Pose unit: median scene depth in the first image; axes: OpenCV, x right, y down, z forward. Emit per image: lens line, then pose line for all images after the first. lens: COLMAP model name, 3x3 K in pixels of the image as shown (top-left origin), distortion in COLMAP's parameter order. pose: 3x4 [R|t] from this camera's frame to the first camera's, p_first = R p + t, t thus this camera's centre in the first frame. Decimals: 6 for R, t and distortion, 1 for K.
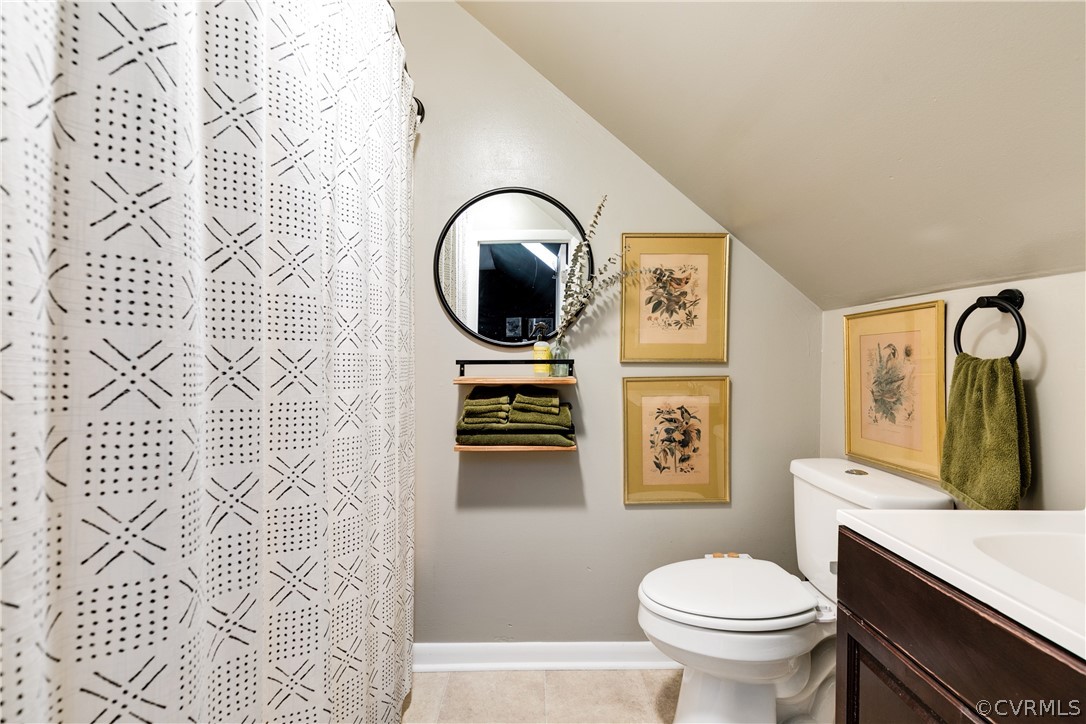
lens RADIAL K [[495.4, 0, 545.4], [0, 495.4, 359.7], [0, 0, 1]] dist [0.004597, -0.003200]
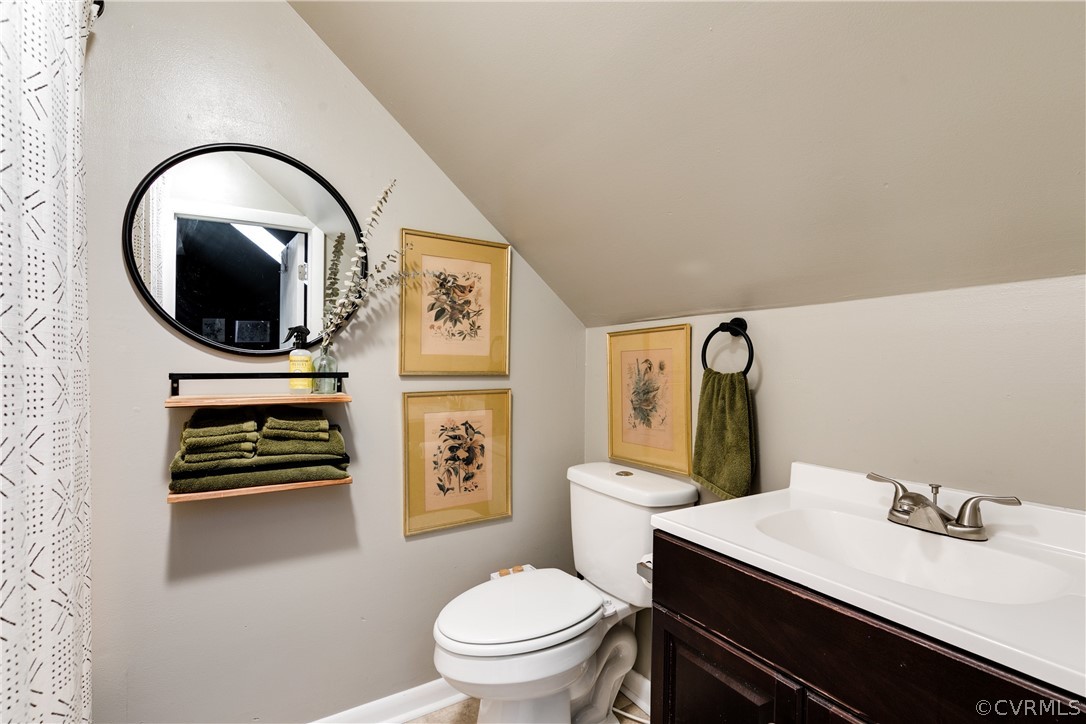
lens RADIAL K [[495.4, 0, 547.0], [0, 495.4, 373.8], [0, 0, 1]] dist [0.004597, -0.003200]
pose [[0.851451, -0.001530, 0.524431, -0.097171], [-0.002602, 0.999971, 0.007142, -0.005203], [-0.524427, -0.007445, 0.851423, 0.128036]]
